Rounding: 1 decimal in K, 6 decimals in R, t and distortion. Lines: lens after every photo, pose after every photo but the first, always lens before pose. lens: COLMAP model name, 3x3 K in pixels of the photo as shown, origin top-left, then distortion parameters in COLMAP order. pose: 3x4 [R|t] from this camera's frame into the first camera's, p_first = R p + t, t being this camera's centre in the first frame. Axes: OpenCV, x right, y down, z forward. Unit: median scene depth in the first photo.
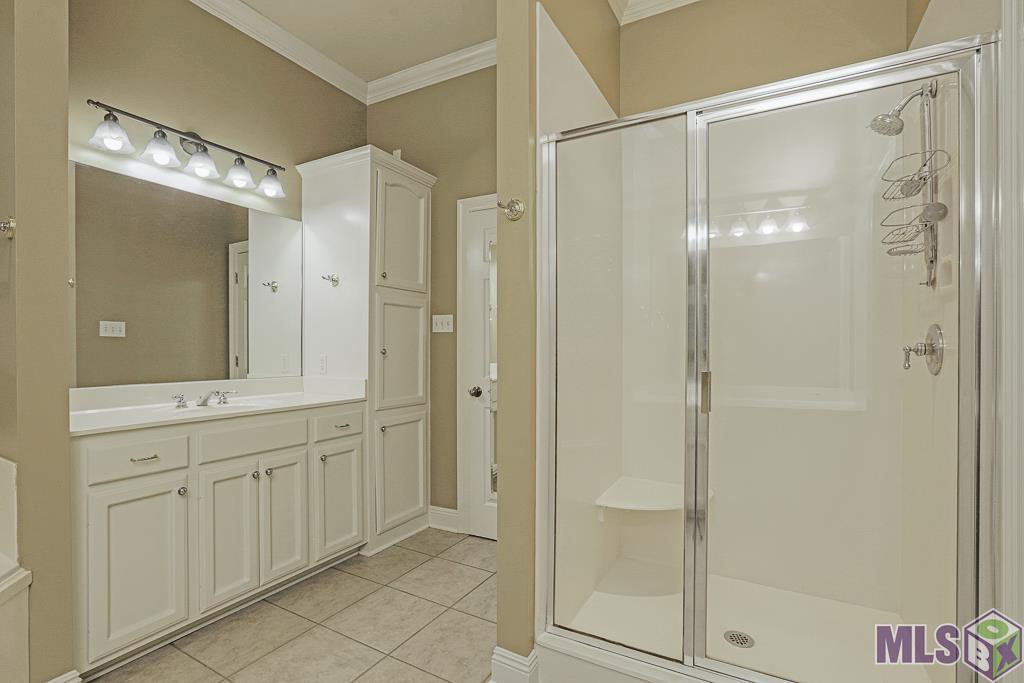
lens RADIAL K [[485.0, 0, 505.6], [0, 485.0, 347.3], [0, 0, 1]] dist [-0.043129, 0.014027]
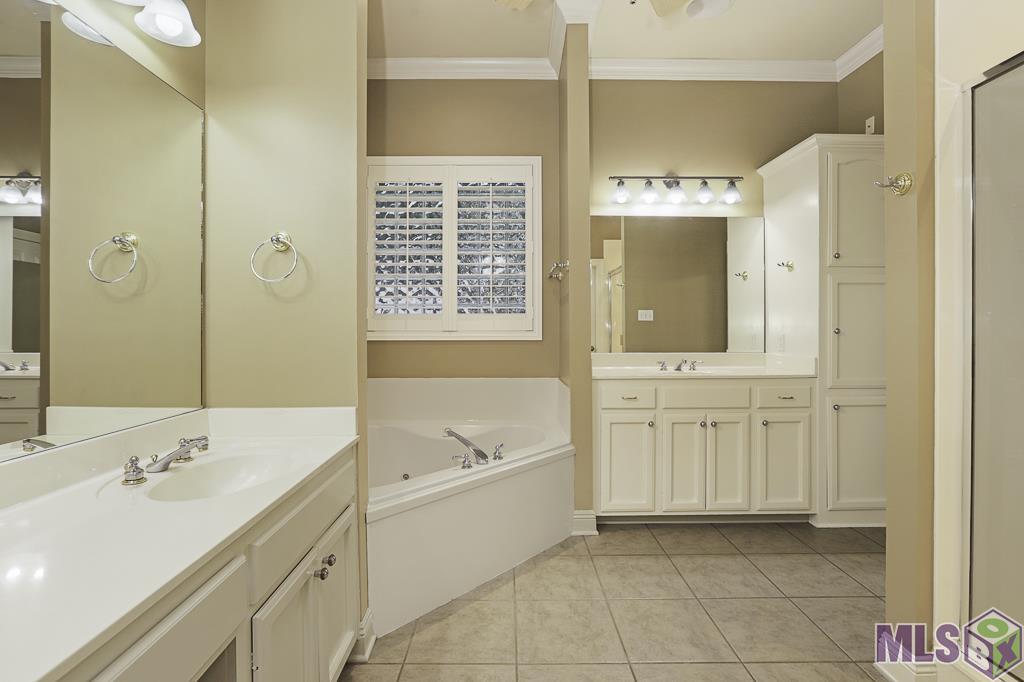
lens RADIAL K [[467.8, 0, 512.0], [0, 467.8, 318.1], [0, 0, 1]] dist [-0.002660, -0.000129]
pose [[0.508992, -0.022546, -0.860476, 0.285640], [0.005207, 0.999719, -0.023115, 0.000622], [0.860755, 0.007285, 0.508967, -0.100265]]
